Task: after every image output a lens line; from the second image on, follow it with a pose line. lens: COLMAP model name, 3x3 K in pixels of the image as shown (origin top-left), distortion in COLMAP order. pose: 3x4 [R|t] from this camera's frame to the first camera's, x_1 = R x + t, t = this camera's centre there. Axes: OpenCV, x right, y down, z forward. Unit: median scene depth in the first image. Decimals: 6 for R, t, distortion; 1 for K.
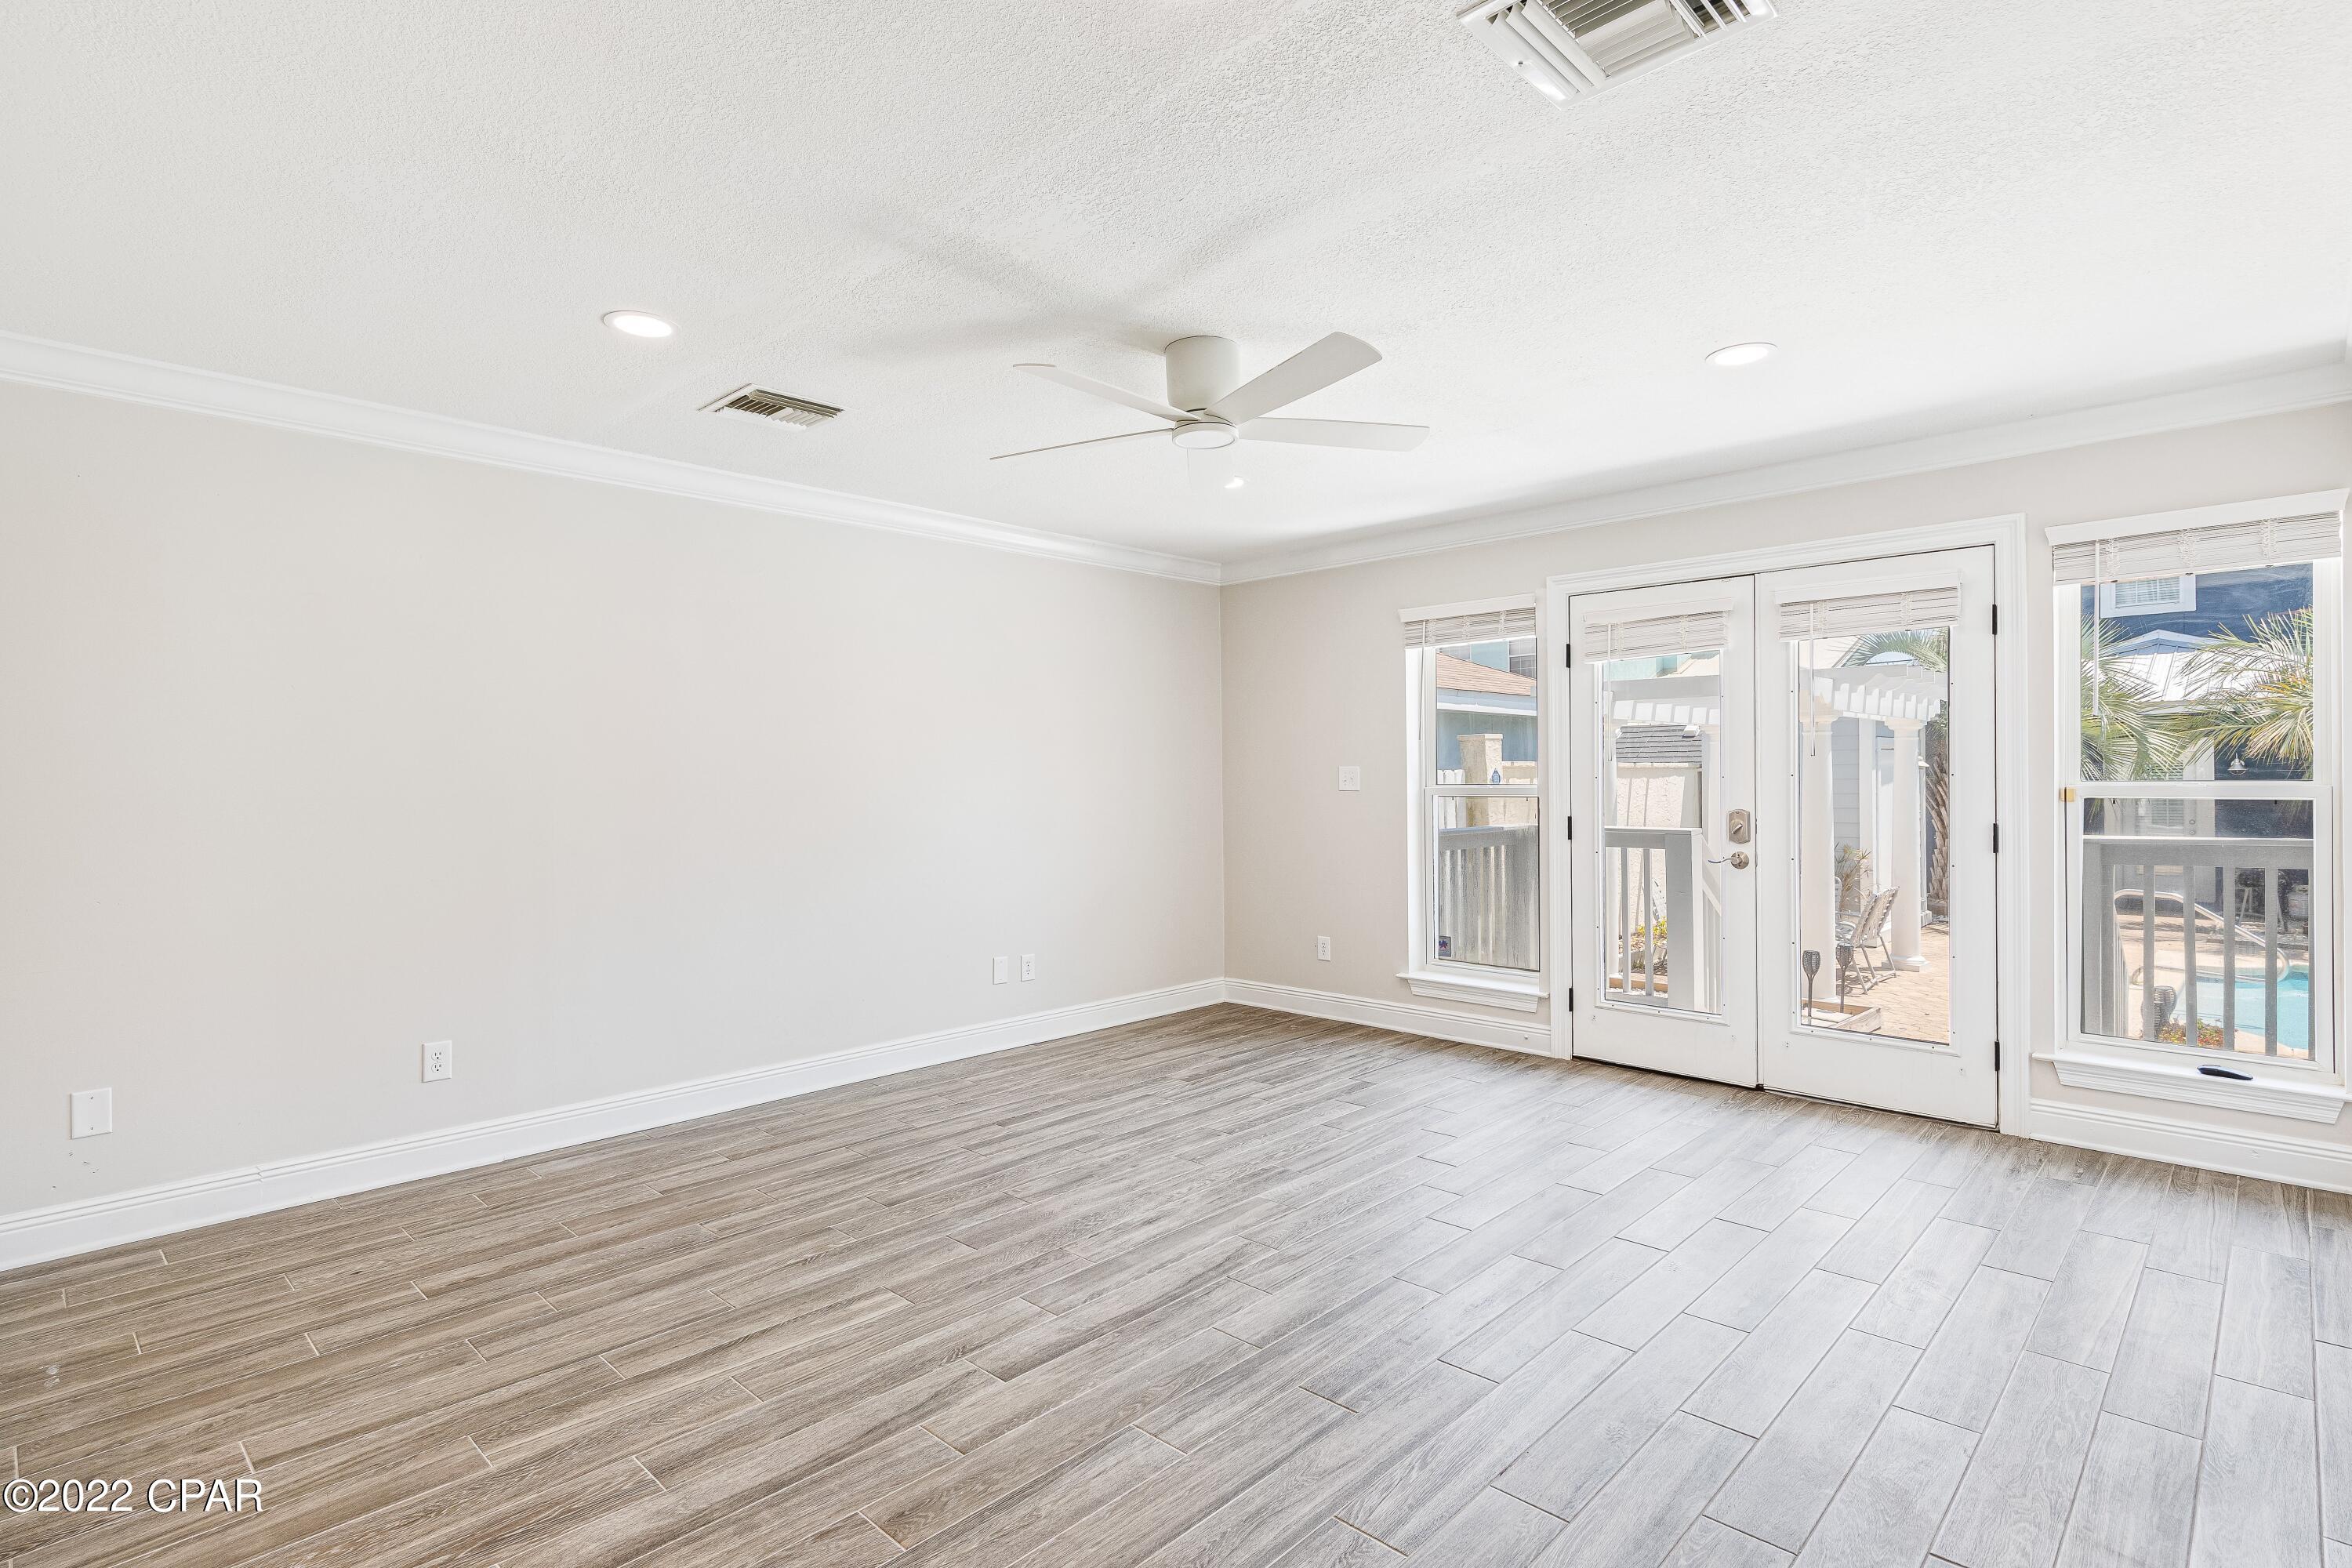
lens RADIAL K [[1145.7, 0, 1176.0], [0, 1145.7, 784.0], [0, 0, 1]] dist [0.001209, 0.000212]
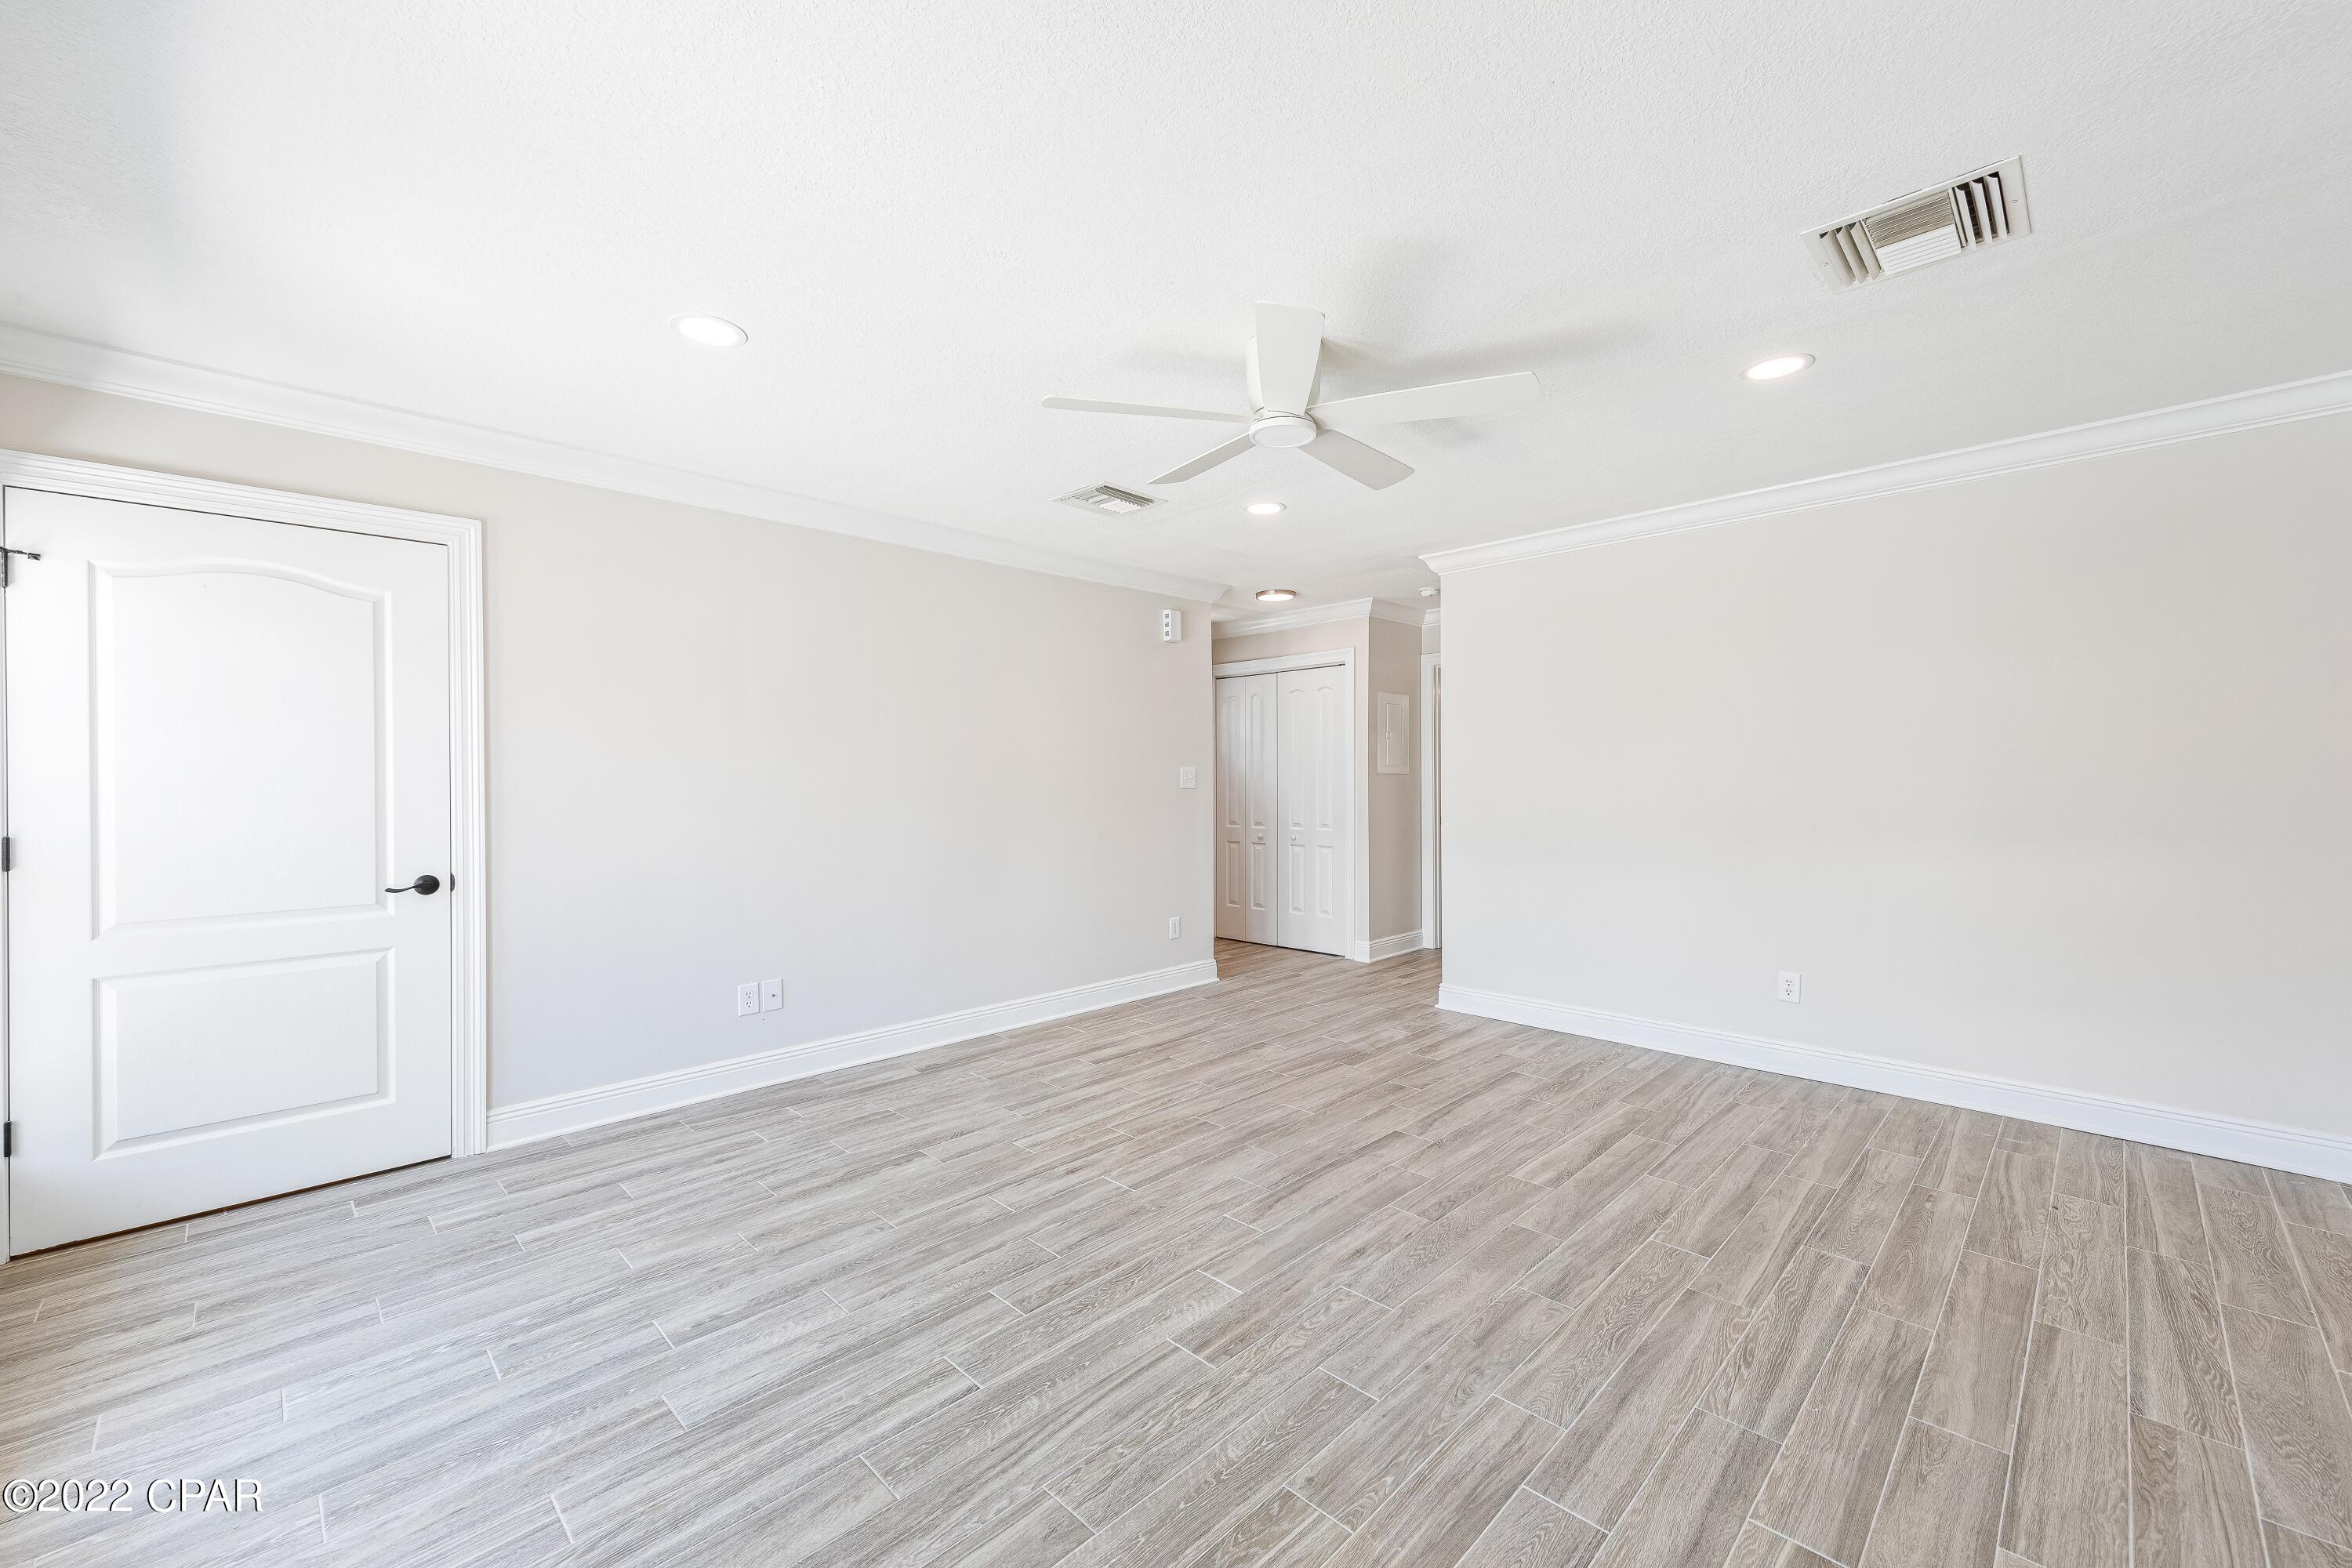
lens RADIAL K [[922.4, 0, 1174.0], [0, 922.4, 780.1], [0, 0, 1]] dist [0.011256, -0.002314]
pose [[-0.999643, 0.016219, 0.021235, 0.114399], [0.016375, 0.999840, 0.007201, -0.009166], [-0.021115, 0.007546, -0.999749, 1.914387]]
